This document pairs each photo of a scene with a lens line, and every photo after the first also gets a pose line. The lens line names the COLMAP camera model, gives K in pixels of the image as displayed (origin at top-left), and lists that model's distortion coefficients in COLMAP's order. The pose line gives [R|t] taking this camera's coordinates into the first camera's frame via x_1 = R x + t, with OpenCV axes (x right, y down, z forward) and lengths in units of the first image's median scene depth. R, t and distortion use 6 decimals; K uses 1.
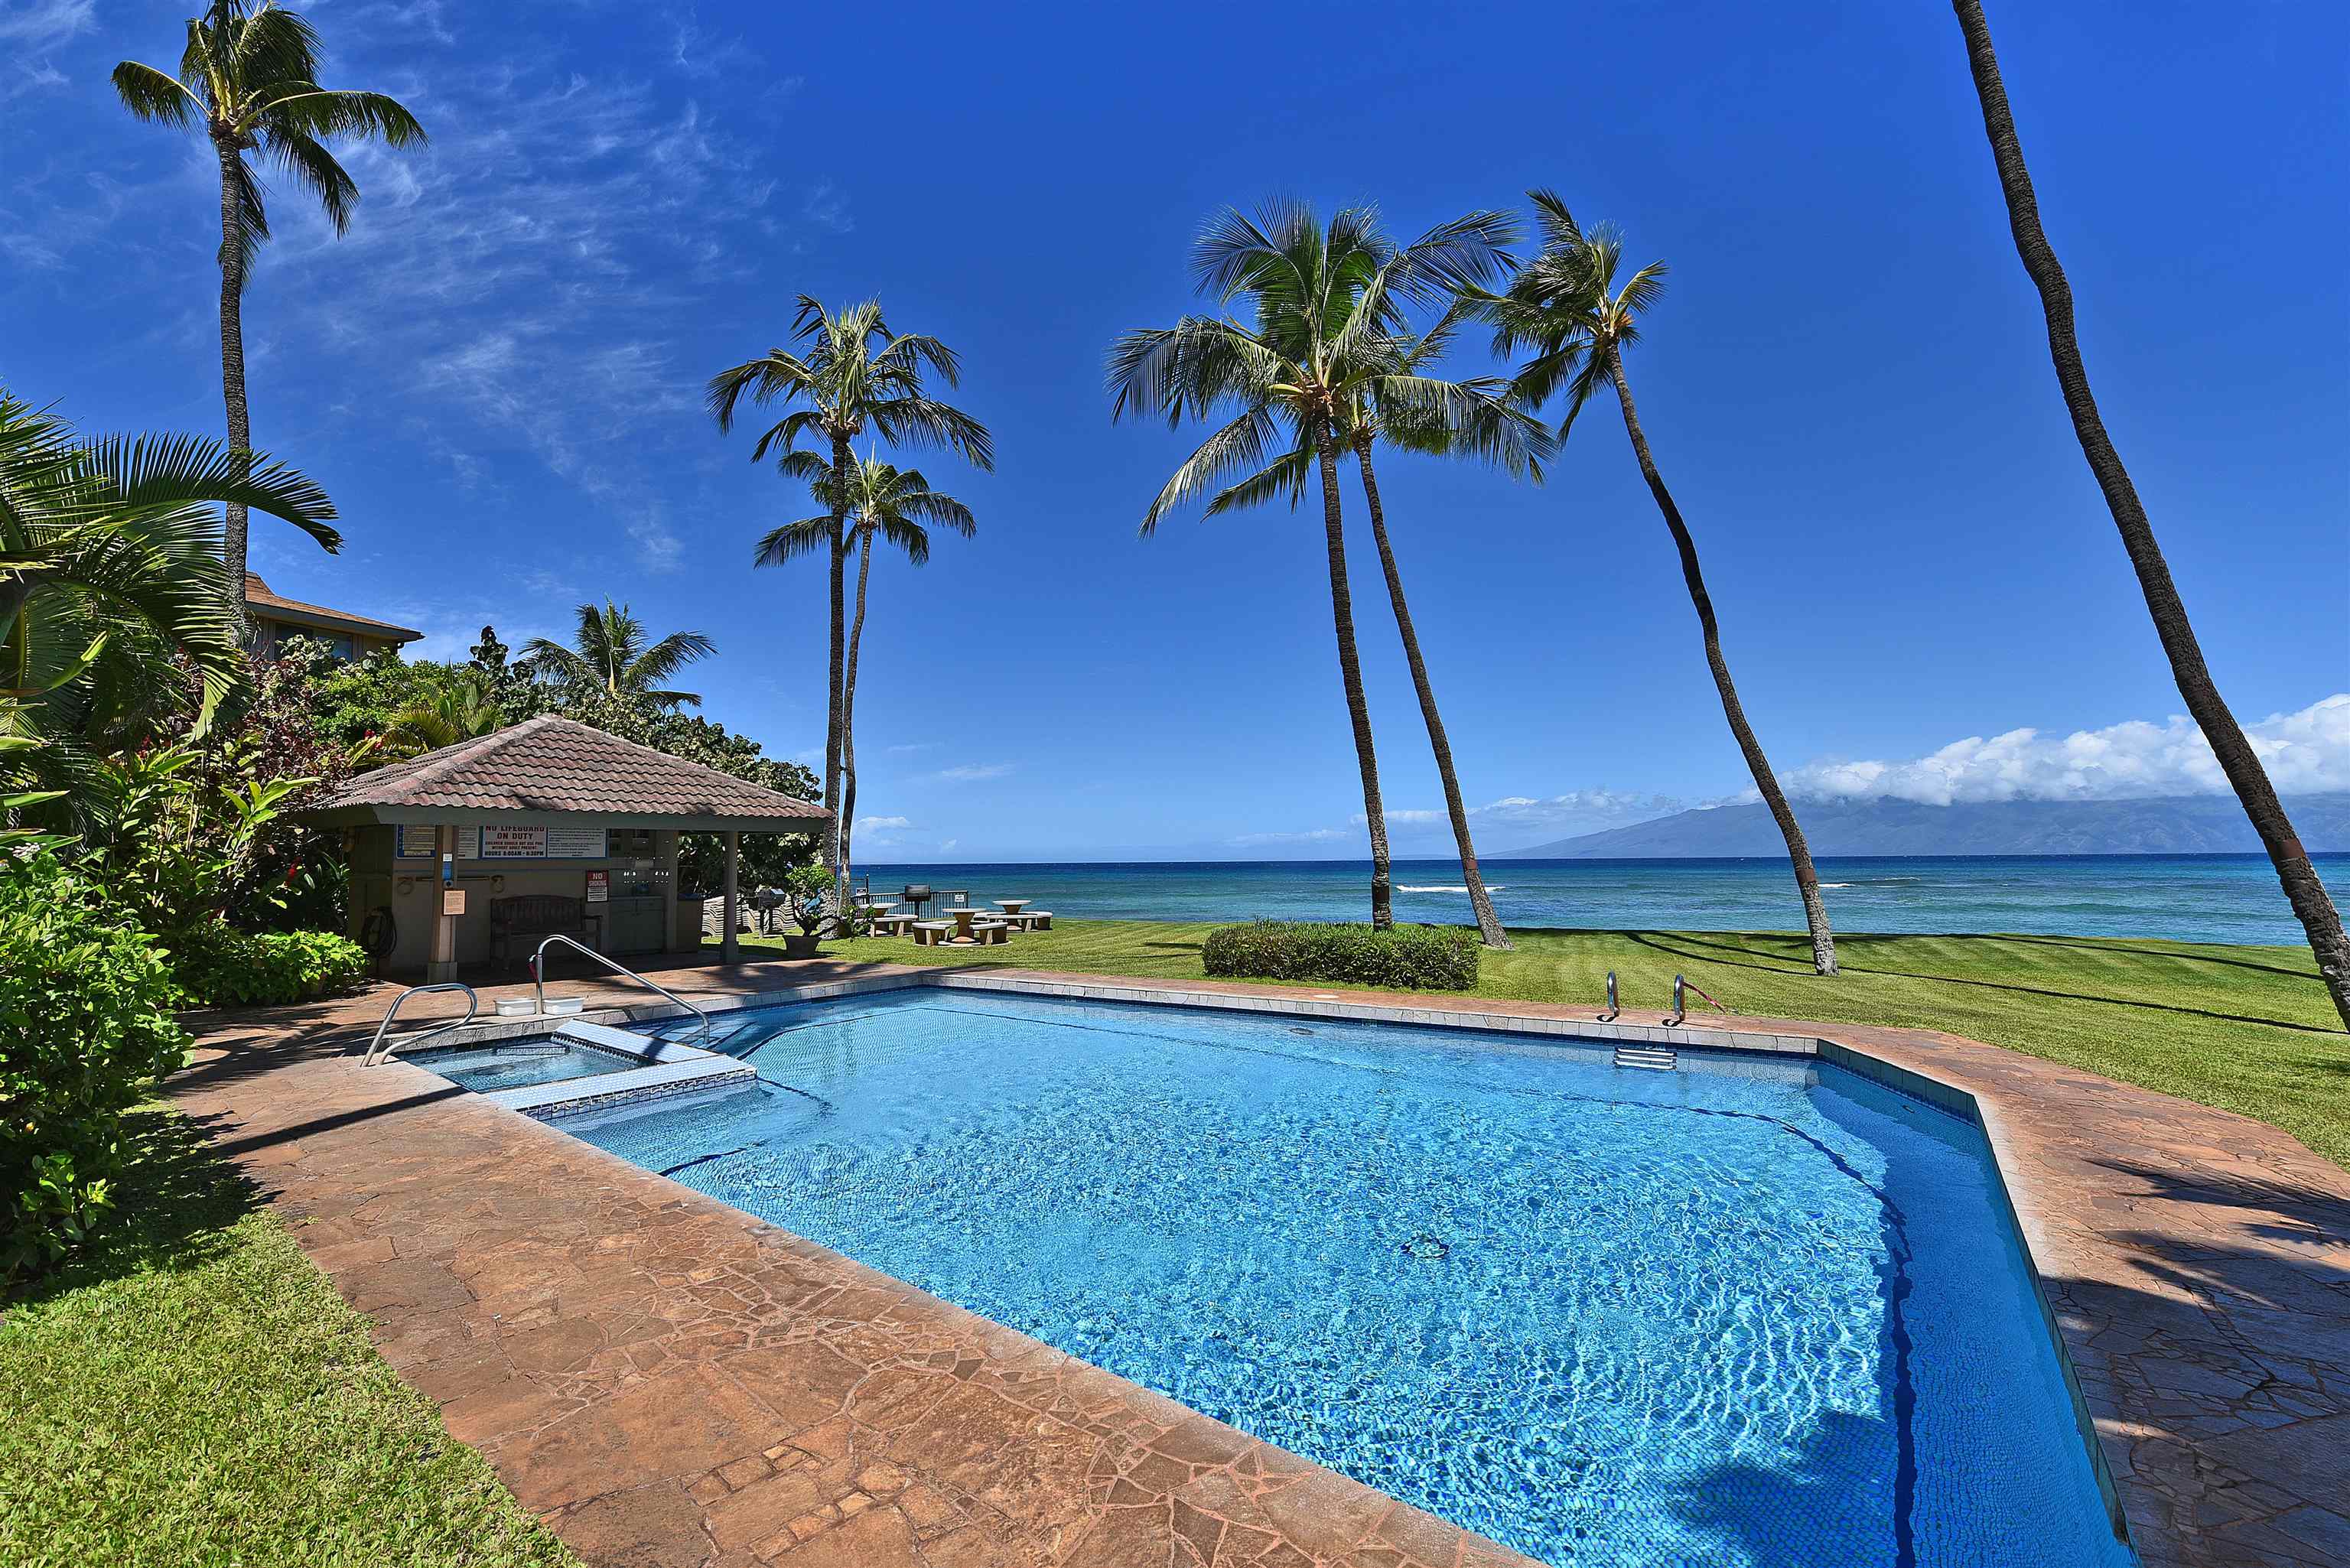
lens RADIAL K [[1015.8, 0, 1185.0], [0, 1015.8, 727.3], [0, 0, 1]] dist [-0.005089, -0.000019]
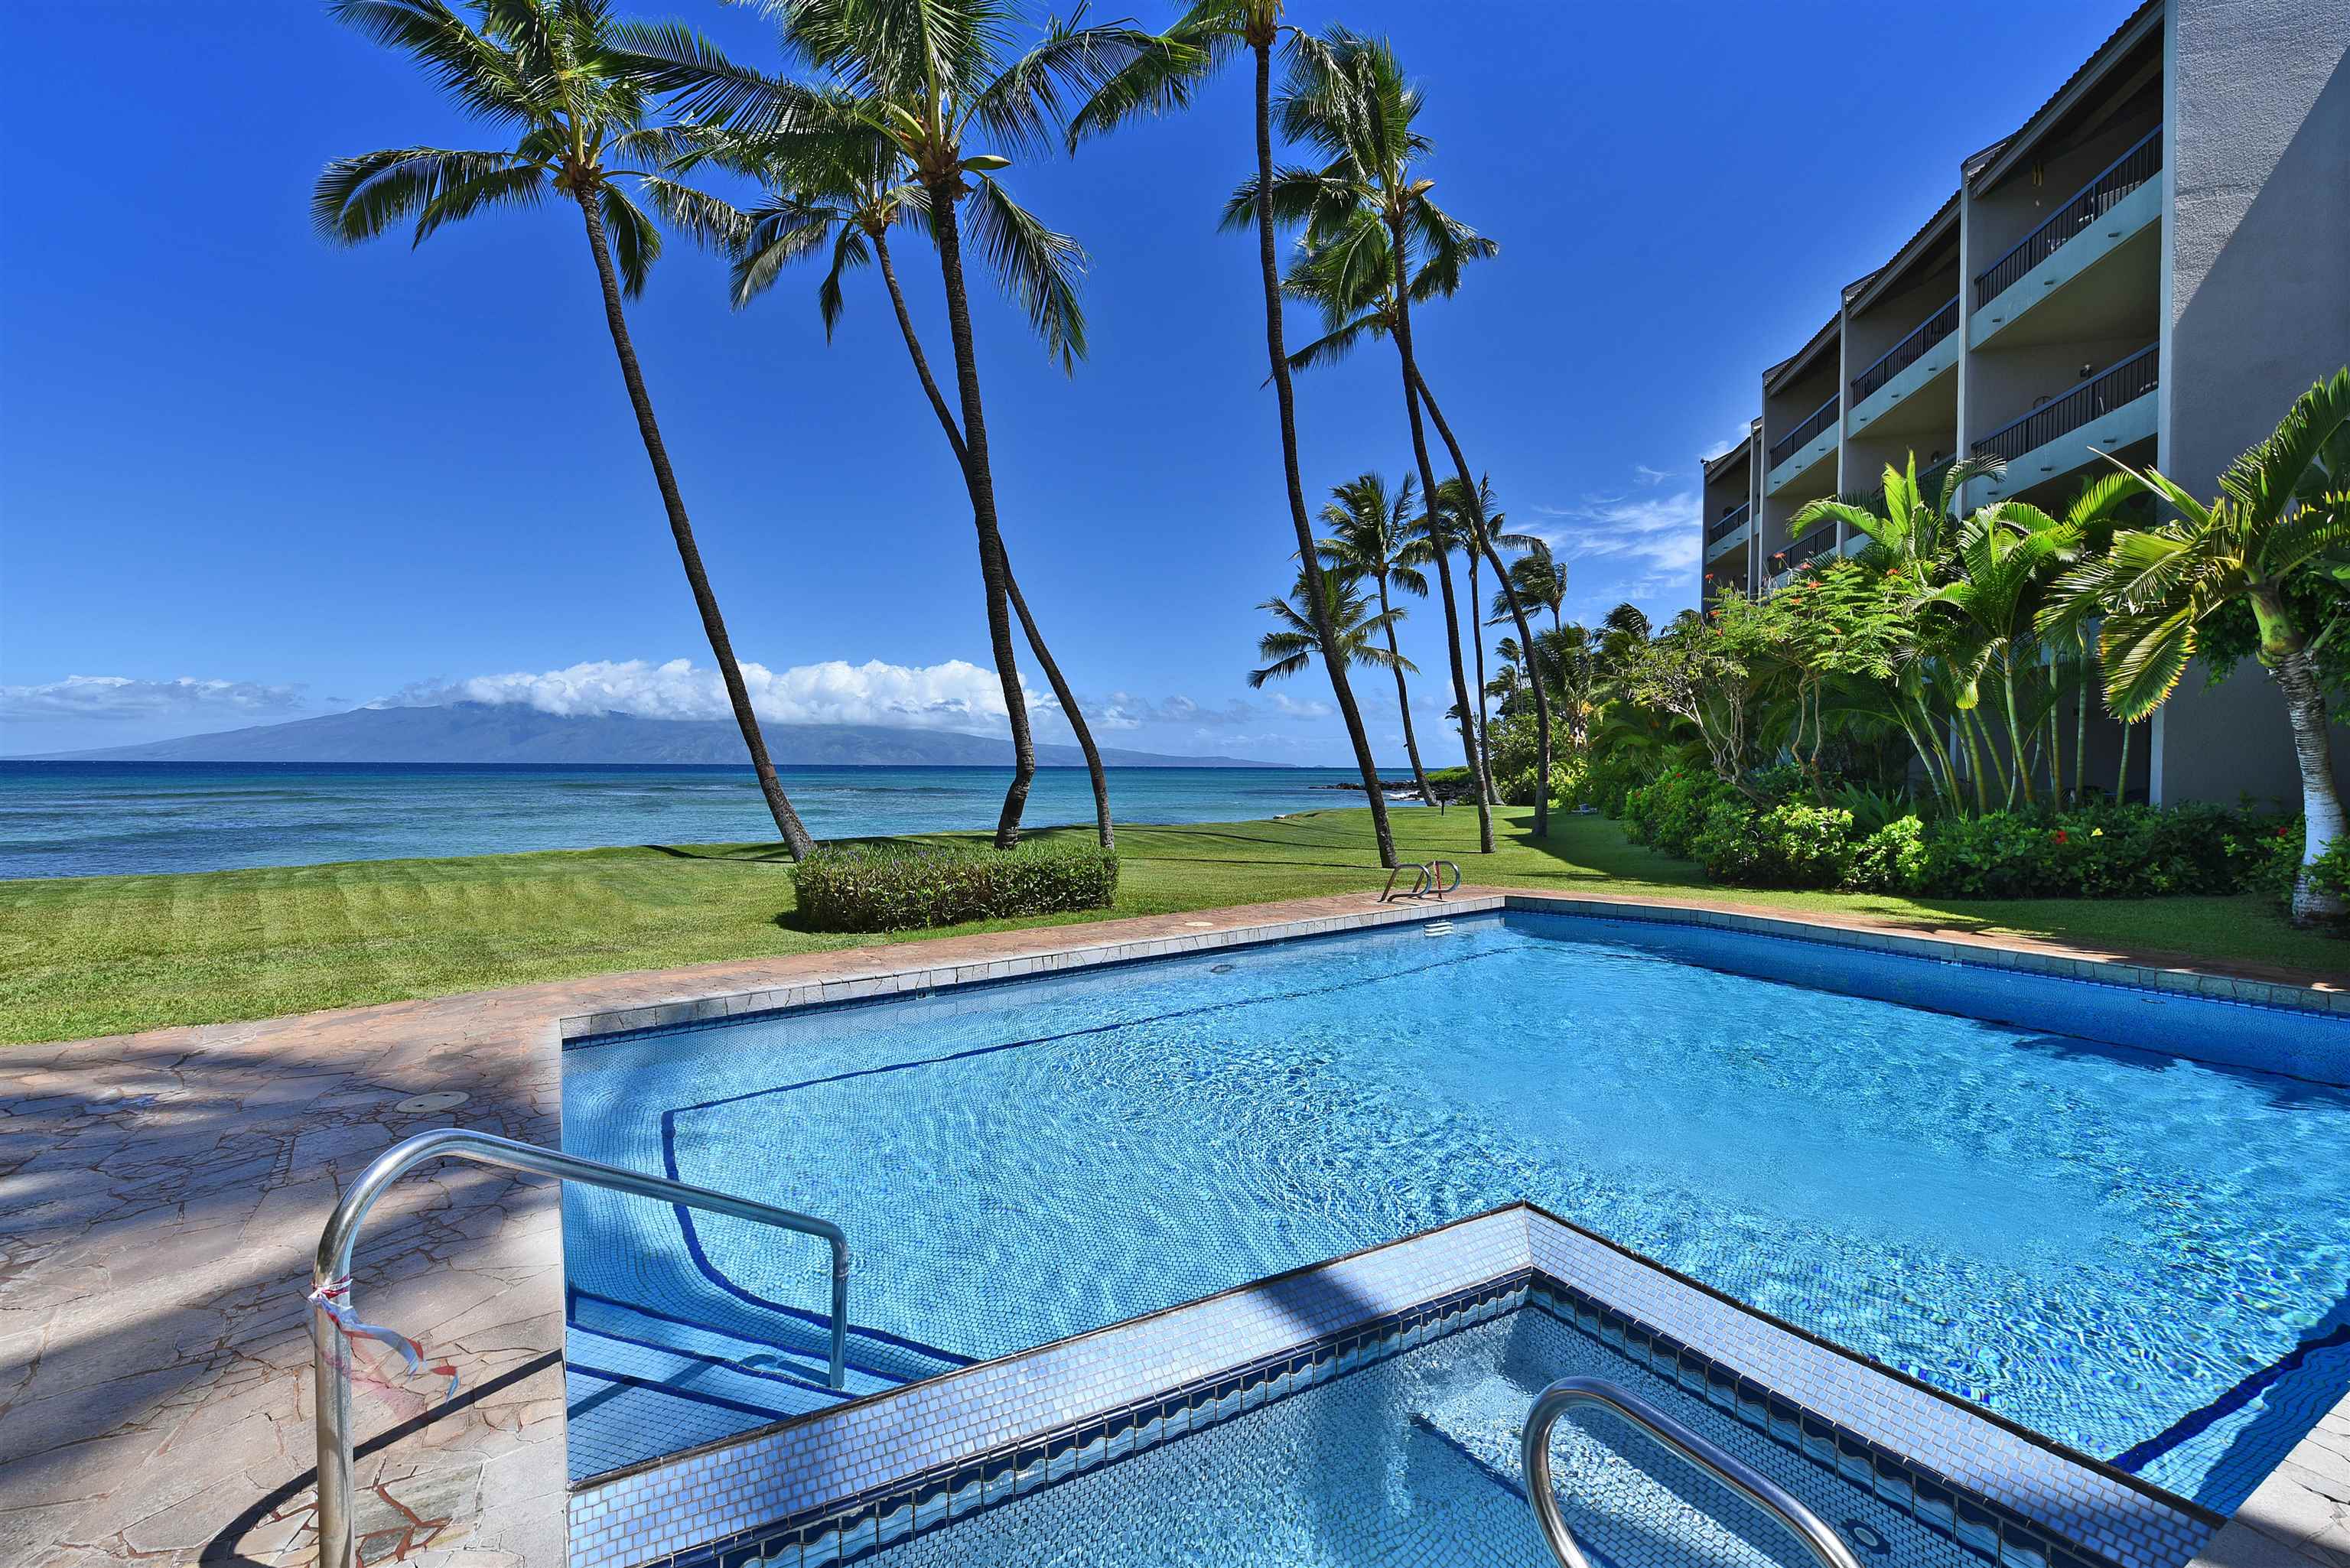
lens RADIAL K [[987.2, 0, 1154.3], [0, 987.2, 764.6], [0, 0, 1]] dist [-0.009852, -0.000193]
pose [[0.365129, 0.012783, 0.930869, -0.535293], [-0.132141, 0.990493, 0.038230, 0.079850], [-0.921531, -0.136965, 0.363347, 0.588286]]
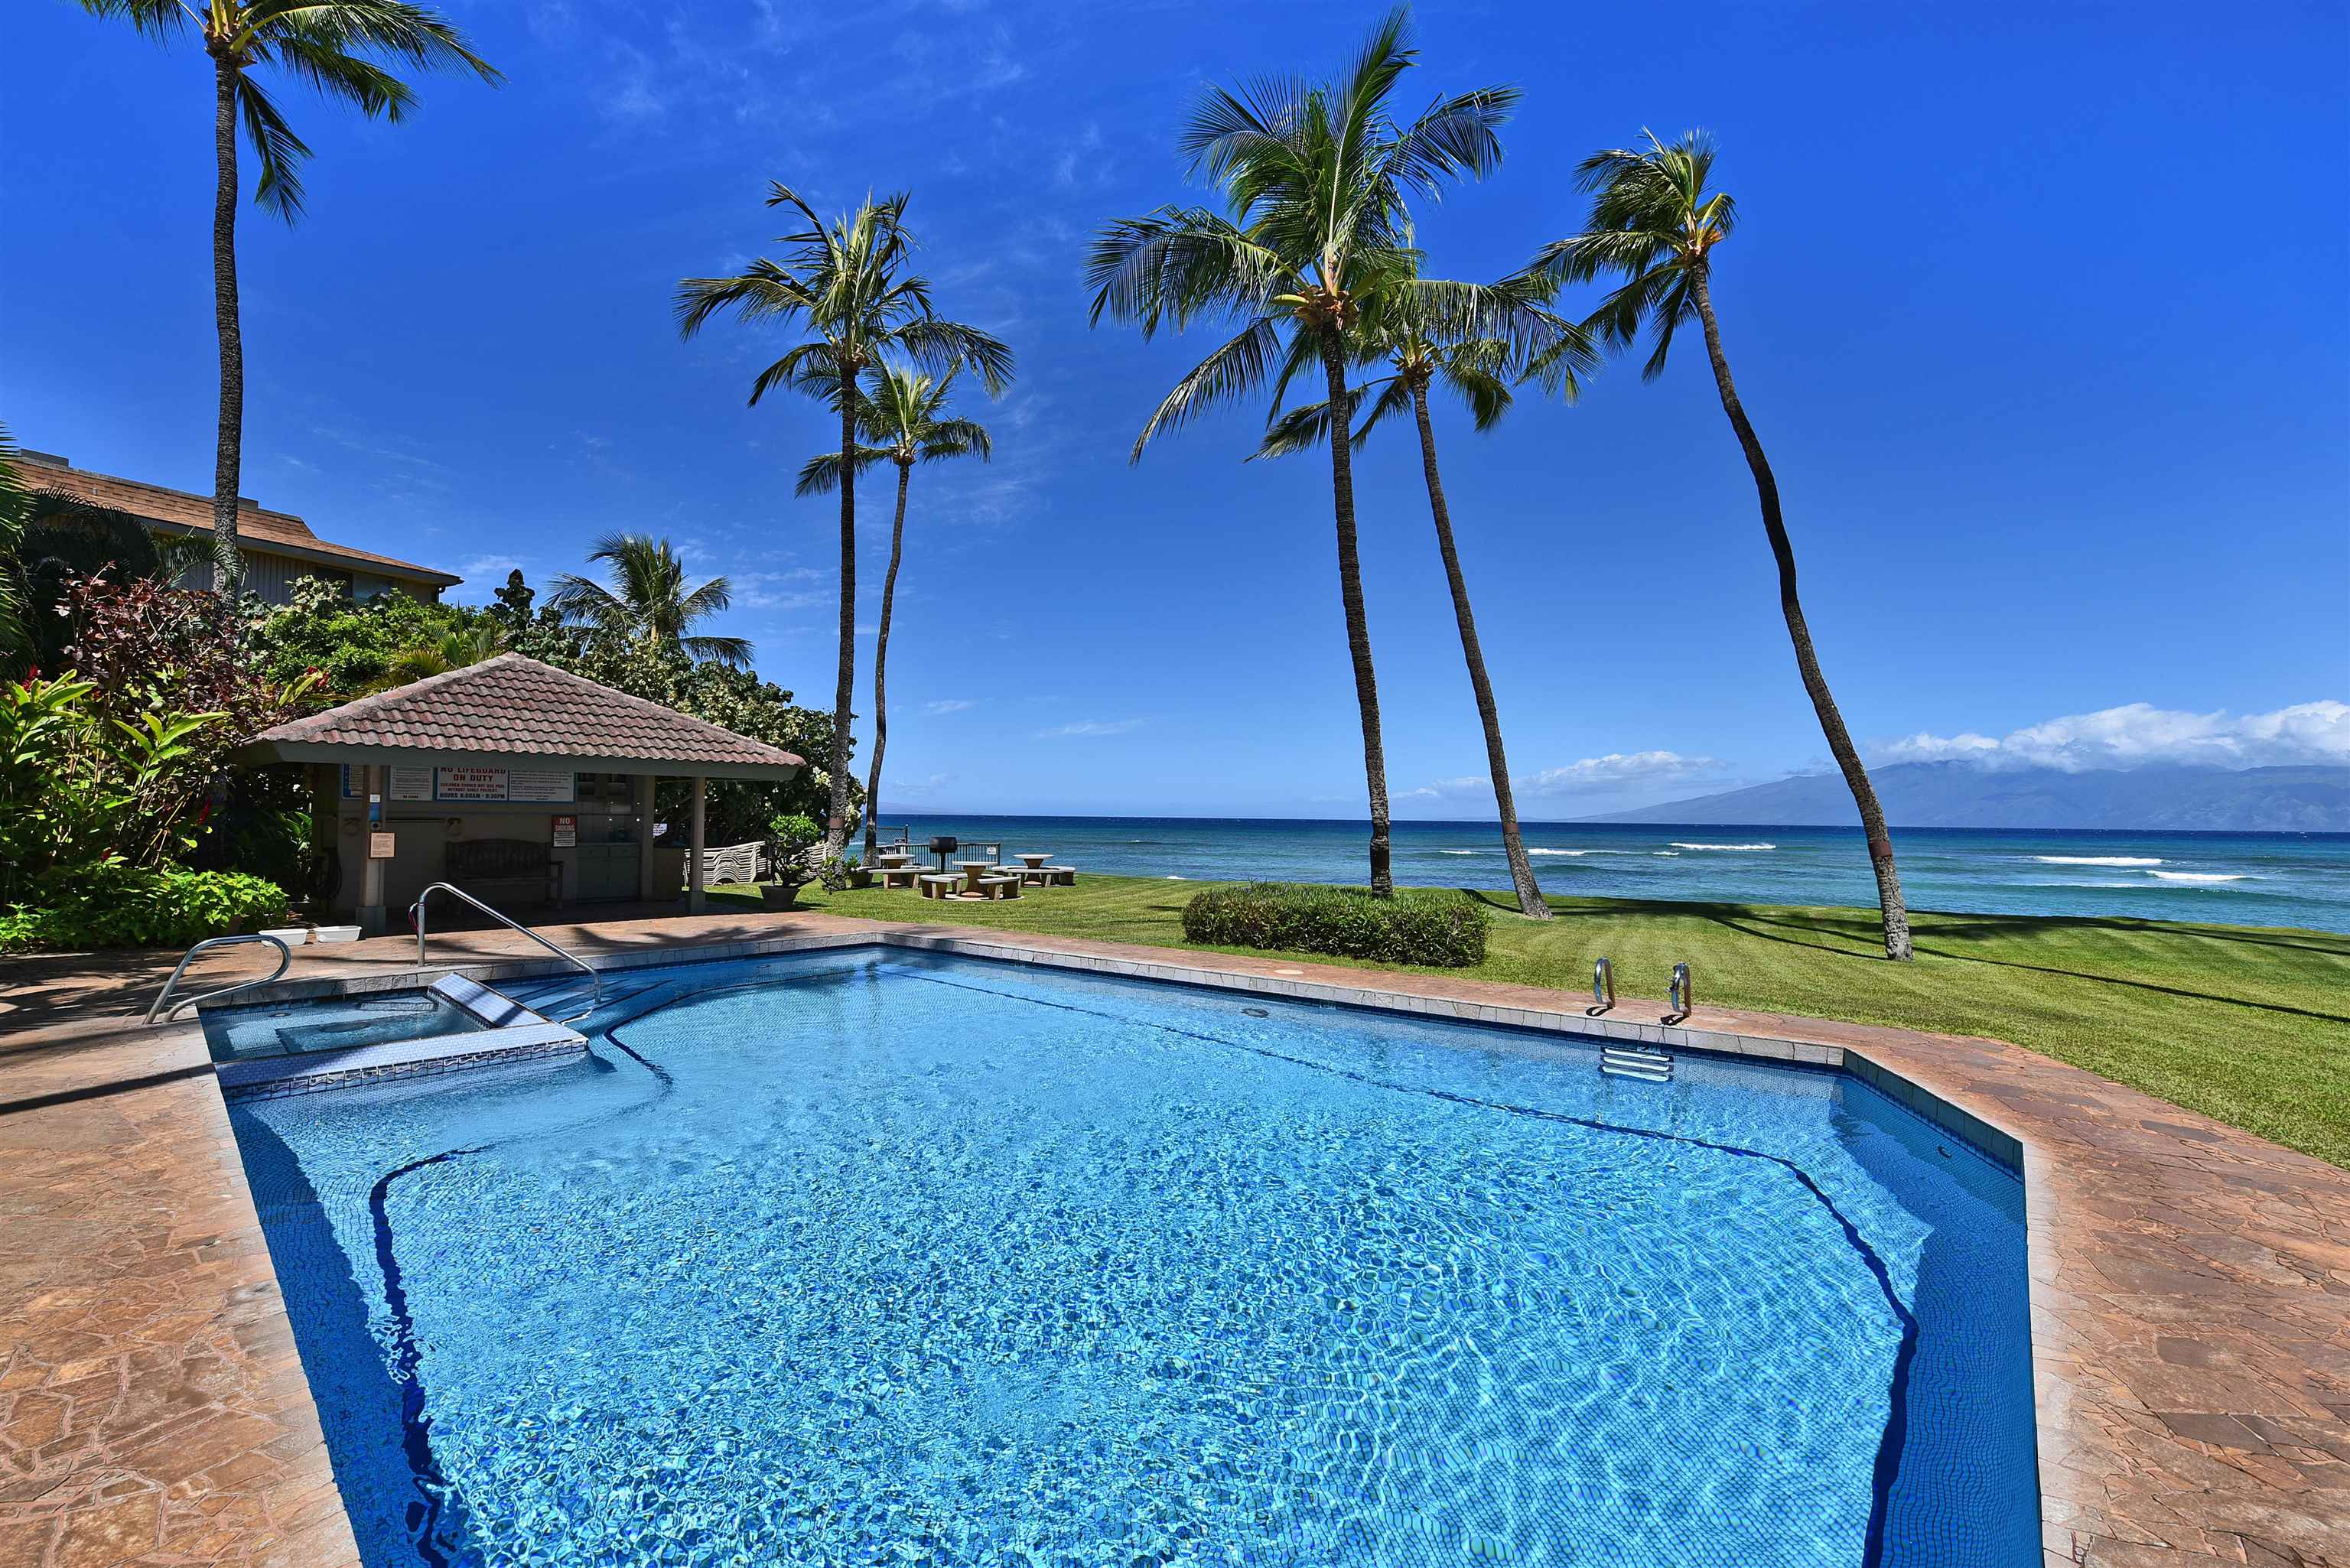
lens RADIAL K [[1015.8, 0, 1181.5], [0, 1015.8, 735.5], [0, 0, 1]] dist [-0.005089, -0.000019]
pose [[0.996863, 0.014363, -0.077835, 0.086123], [-0.010373, 0.998623, 0.051431, 0.009467], [0.078467, -0.050462, 0.995639, 0.087298]]
